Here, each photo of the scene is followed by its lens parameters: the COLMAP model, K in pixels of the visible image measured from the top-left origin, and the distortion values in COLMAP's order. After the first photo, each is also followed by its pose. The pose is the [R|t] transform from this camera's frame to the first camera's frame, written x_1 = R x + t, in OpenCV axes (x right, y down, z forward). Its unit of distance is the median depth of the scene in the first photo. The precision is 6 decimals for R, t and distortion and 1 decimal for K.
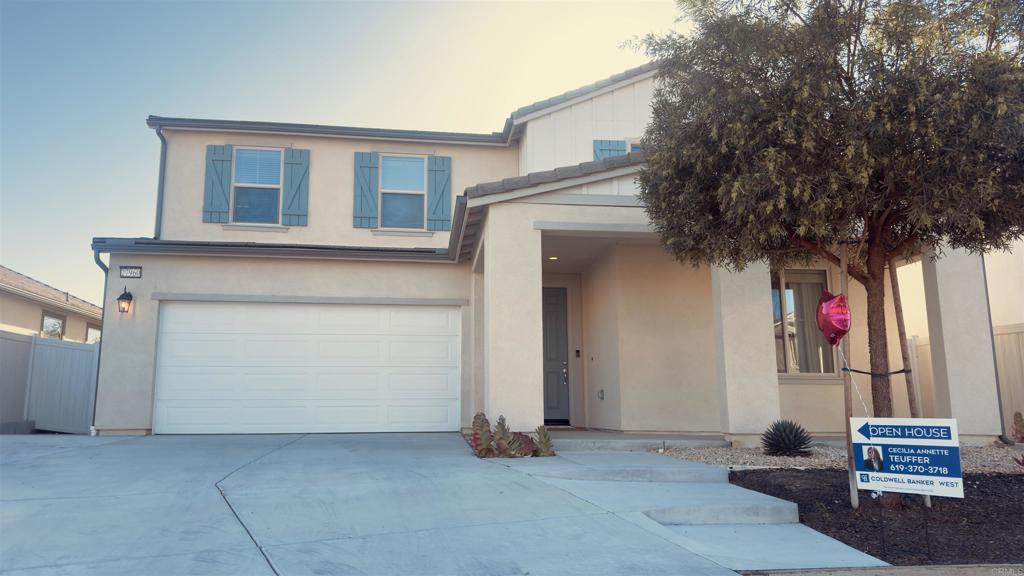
lens RADIAL K [[708.6, 0, 509.1], [0, 708.6, 313.7], [0, 0, 1]] dist [0.093388, -0.165920]
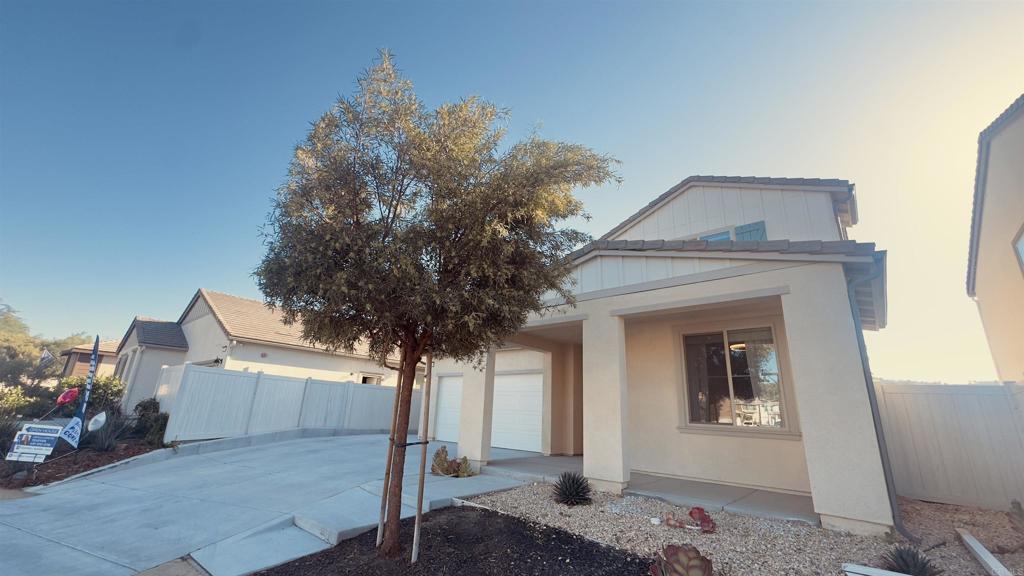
lens RADIAL K [[411.3, 0, 510.0], [0, 411.3, 288.1], [0, 0, 1]] dist [-0.002107, 0.000059]
pose [[0.666506, -0.190000, -0.720882, 0.601919], [0.059782, 0.977485, -0.202360, -0.015637], [0.743099, 0.091778, 0.662858, 0.295163]]
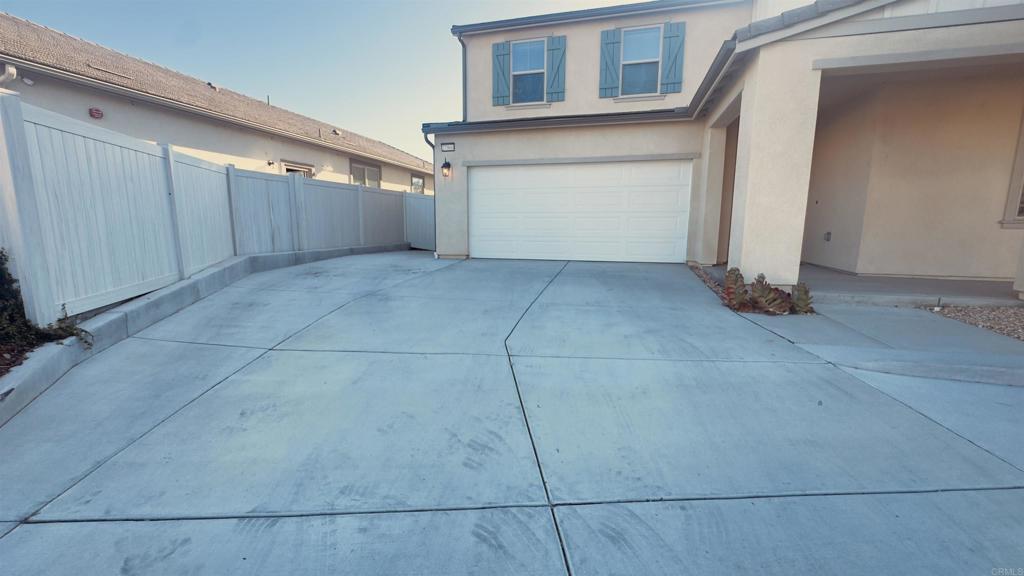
lens RADIAL K [[412.7, 0, 512.0], [0, 412.7, 288.0], [0, 0, 1]] dist [0.001517, 0.000367]
pose [[0.927105, 0.061320, -0.369751, -0.082656], [0.049382, 0.957941, 0.282684, -0.014448], [0.371534, -0.280337, 0.885084, 0.229232]]
